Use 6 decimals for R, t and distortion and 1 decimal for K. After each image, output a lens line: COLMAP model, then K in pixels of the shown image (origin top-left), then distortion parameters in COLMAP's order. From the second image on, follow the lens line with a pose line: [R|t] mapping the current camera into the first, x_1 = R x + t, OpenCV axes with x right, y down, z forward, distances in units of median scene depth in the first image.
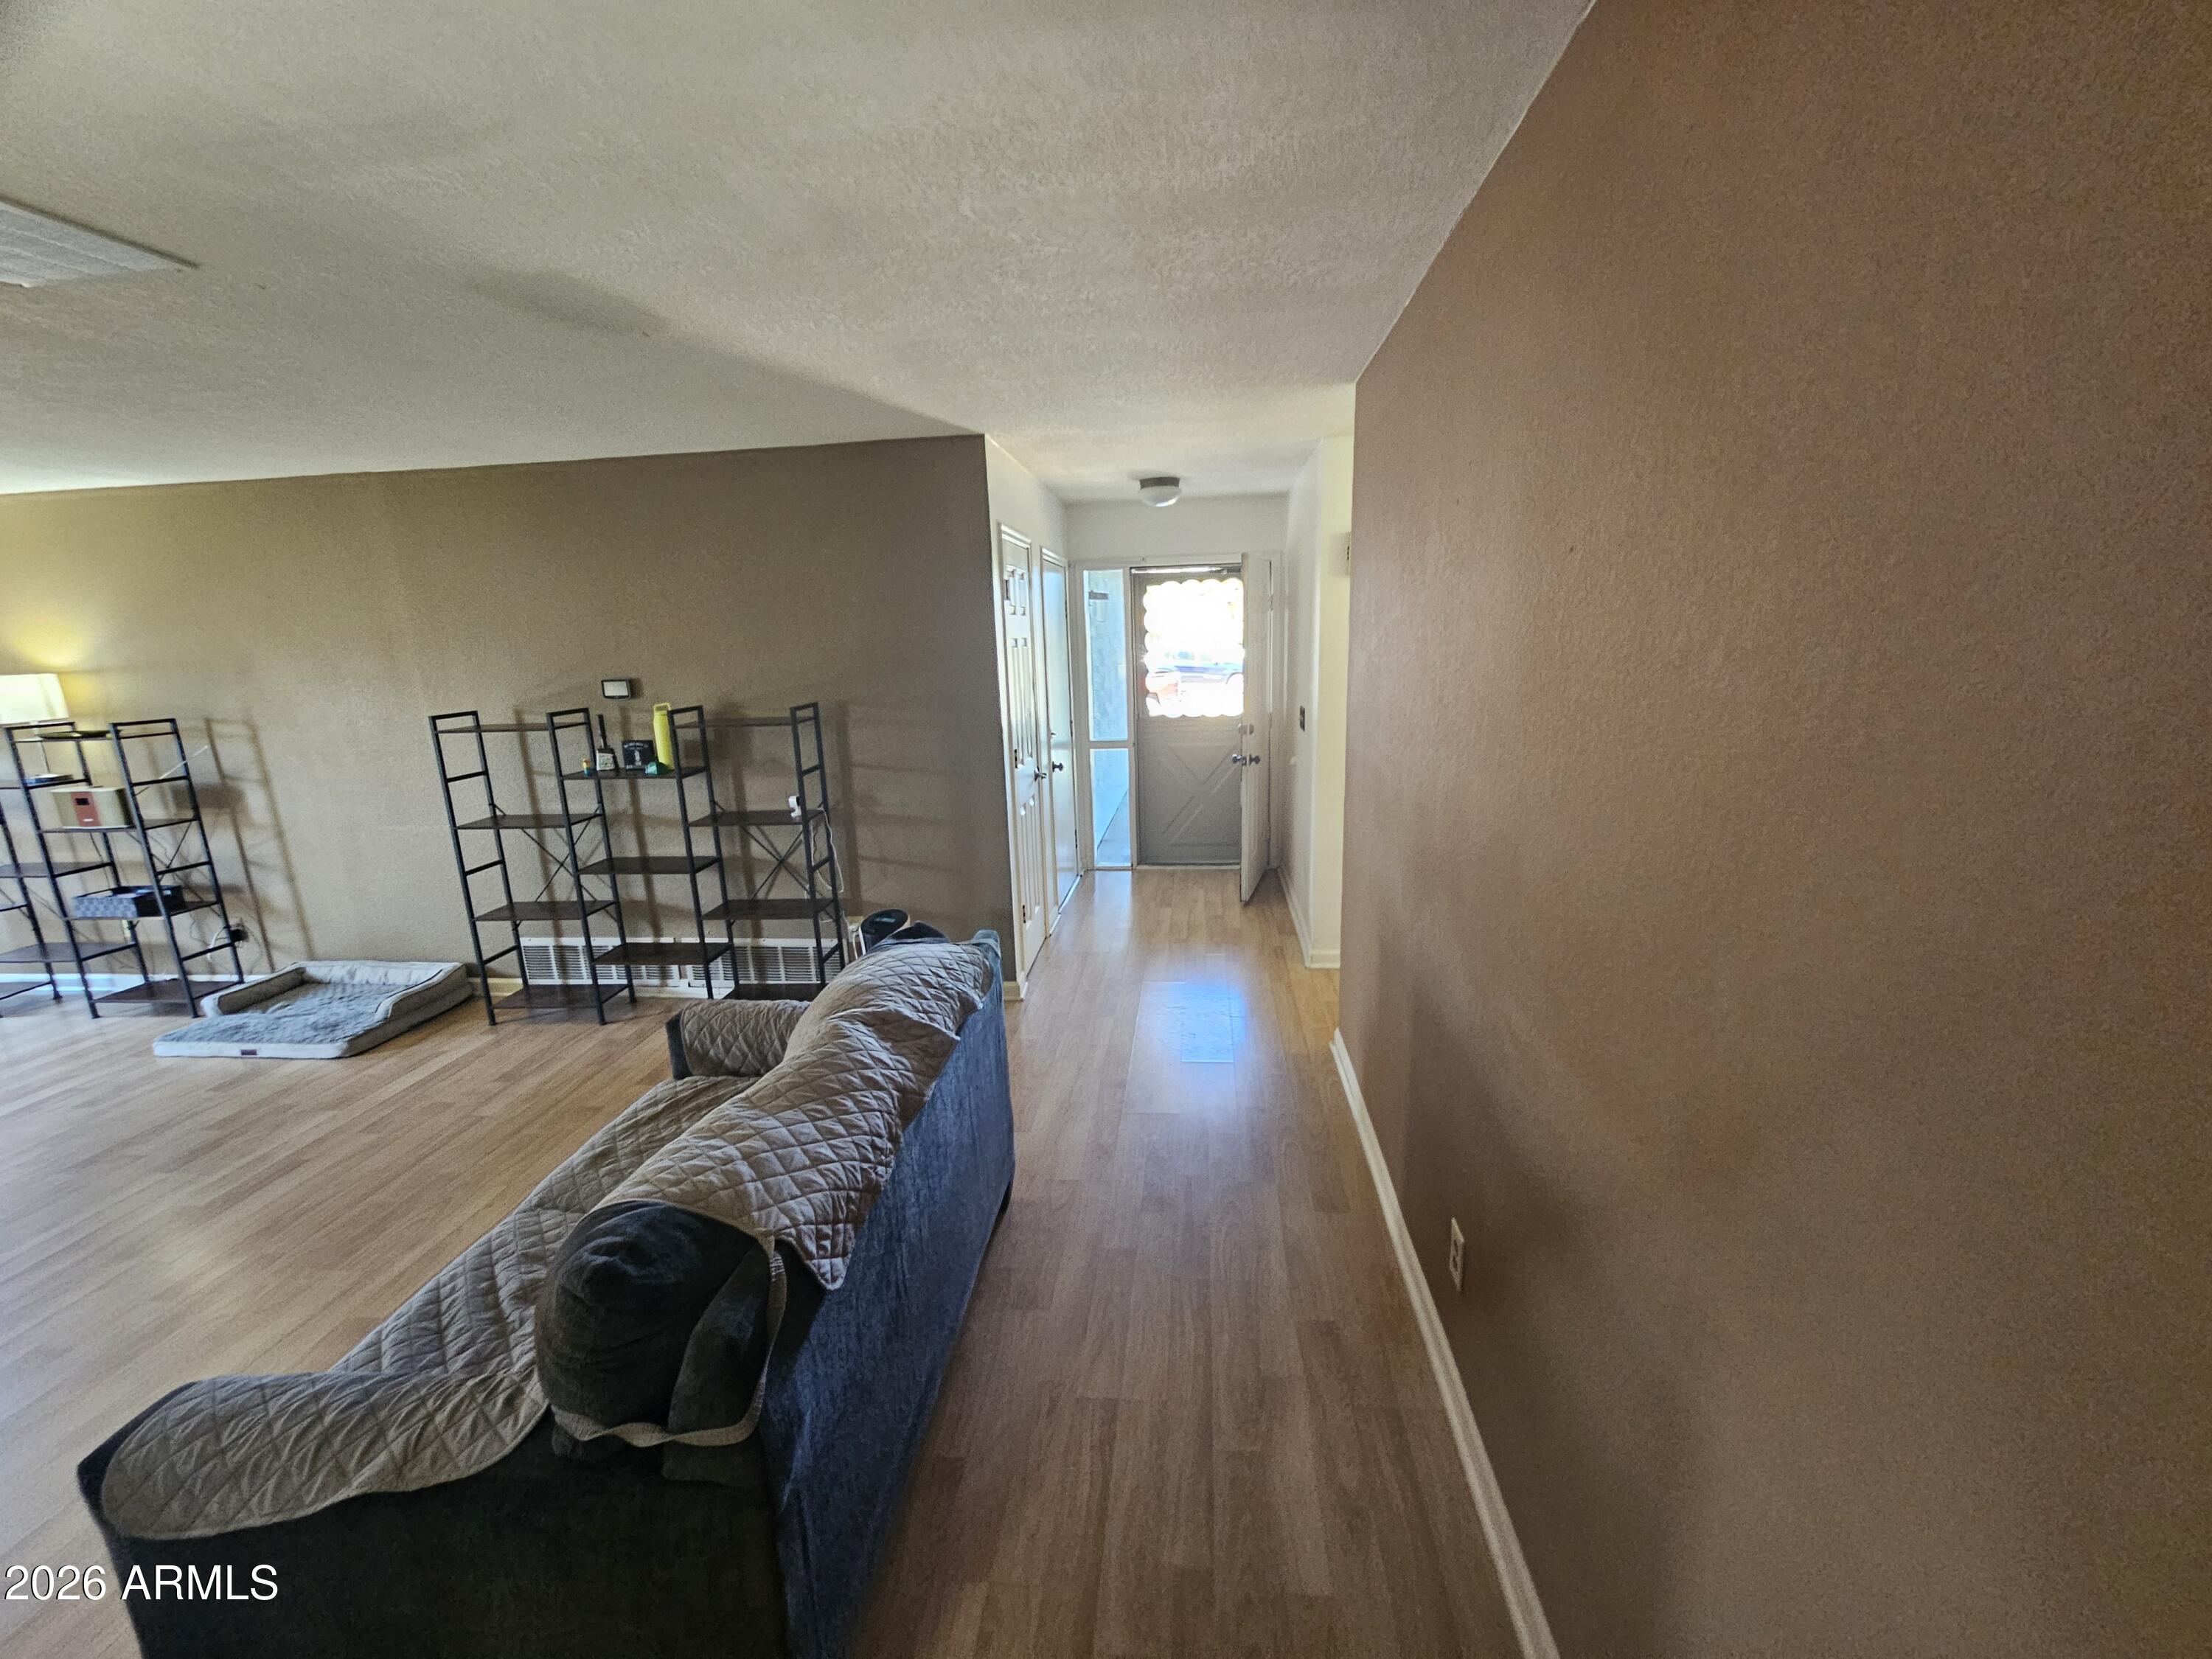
lens RADIAL K [[909.3, 0, 1110.1], [0, 909.3, 839.9], [0, 0, 1]] dist [0.000529, 0.000897]
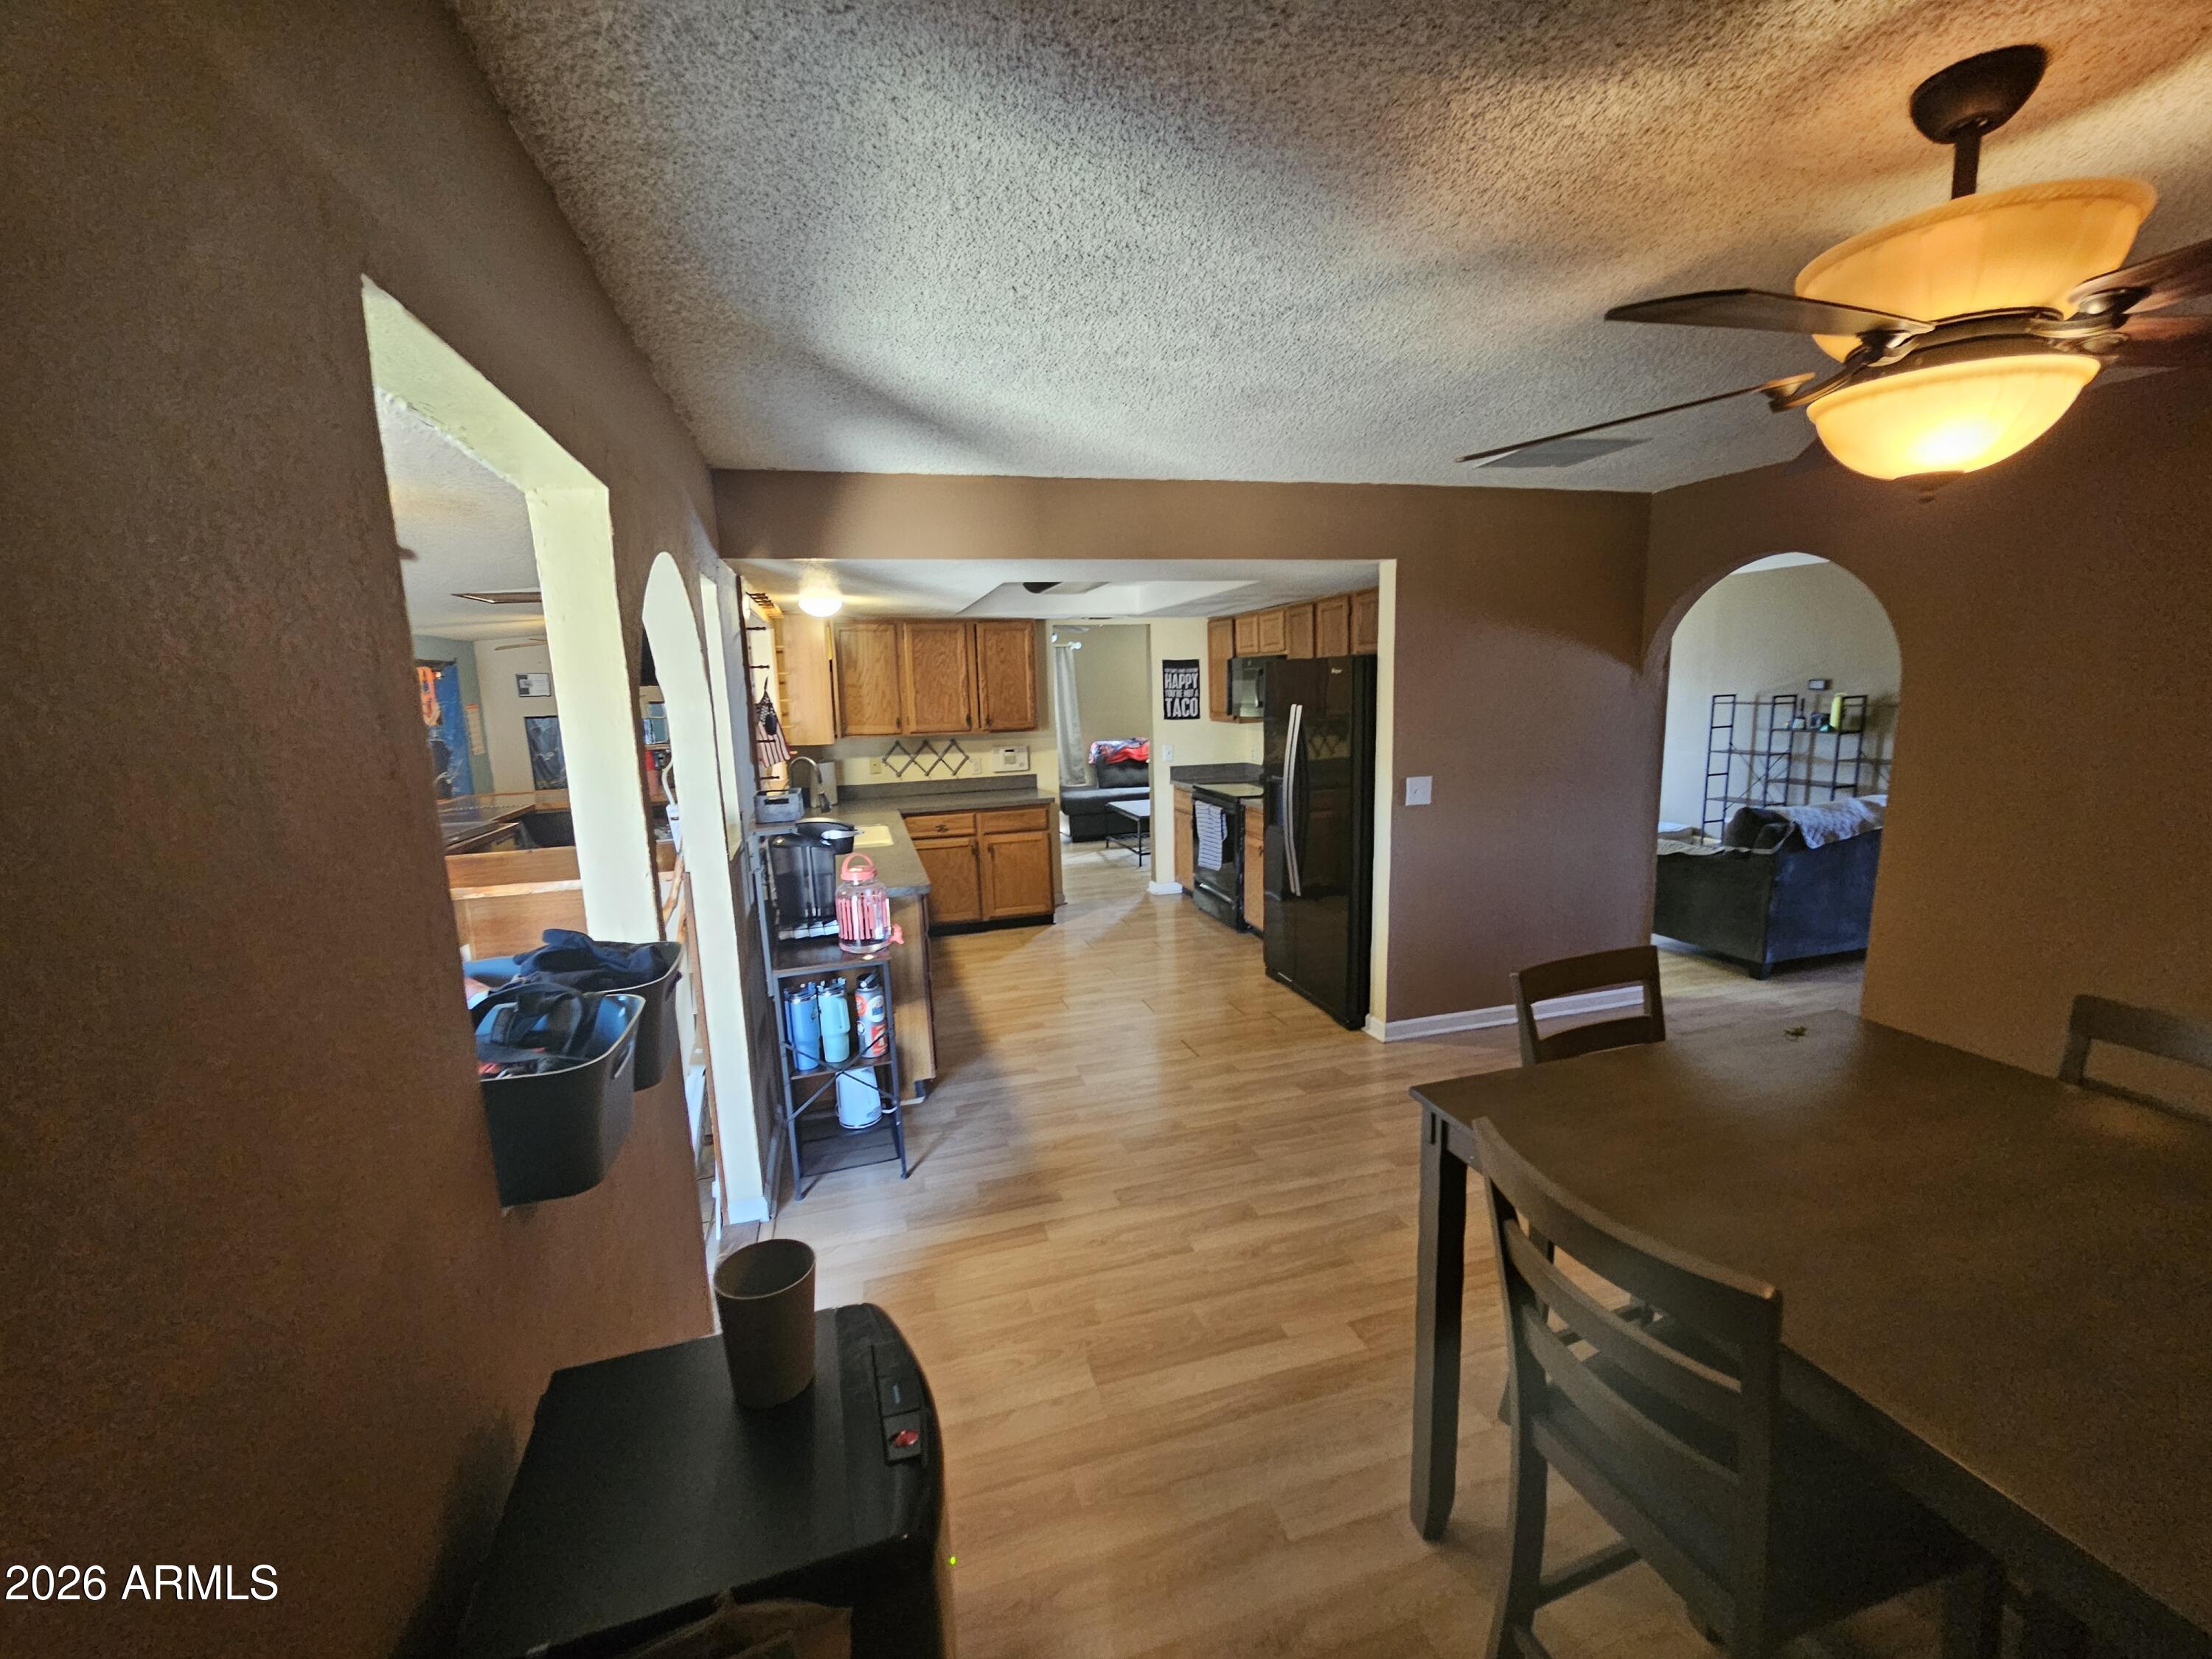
lens RADIAL K [[909.3, 0, 1110.1], [0, 909.3, 839.9], [0, 0, 1]] dist [0.000529, 0.000897]
pose [[0.376030, 0.178297, -0.909292, 0.621492], [-0.187138, 0.975704, 0.113930, 0.189873], [0.907514, 0.127322, 0.400260, -0.947612]]
